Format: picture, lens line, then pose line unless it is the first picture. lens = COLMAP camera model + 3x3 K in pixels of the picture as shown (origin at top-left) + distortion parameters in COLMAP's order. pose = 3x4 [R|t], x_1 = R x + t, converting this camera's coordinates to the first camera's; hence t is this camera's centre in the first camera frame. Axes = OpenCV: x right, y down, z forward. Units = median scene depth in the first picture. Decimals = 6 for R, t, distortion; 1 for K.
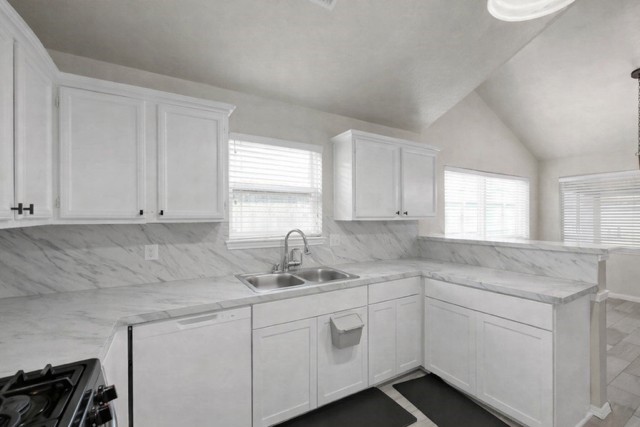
lens RADIAL K [[266.8, 0, 319.0], [0, 266.8, 213.2], [0, 0, 1]] dist [-0.001007, -0.000182]
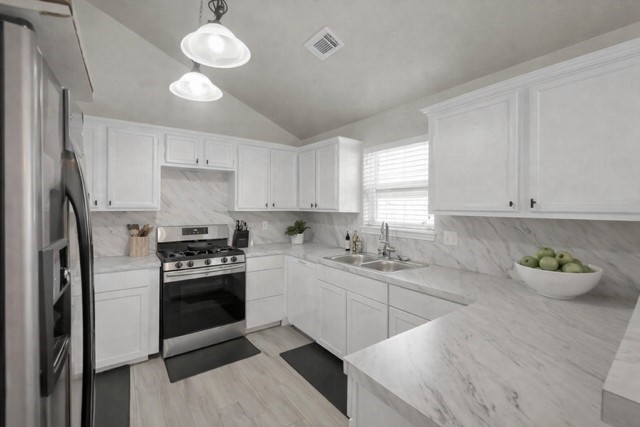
lens RADIAL K [[279.5, 0, 316.5], [0, 279.5, 209.8], [0, 0, 1]] dist [-0.001764, -0.000465]
pose [[0.073944, 0.003971, -0.997255, 1.077198], [-0.006582, 0.999972, 0.003493, 0.009461], [0.997241, 0.006306, 0.073968, 0.641572]]
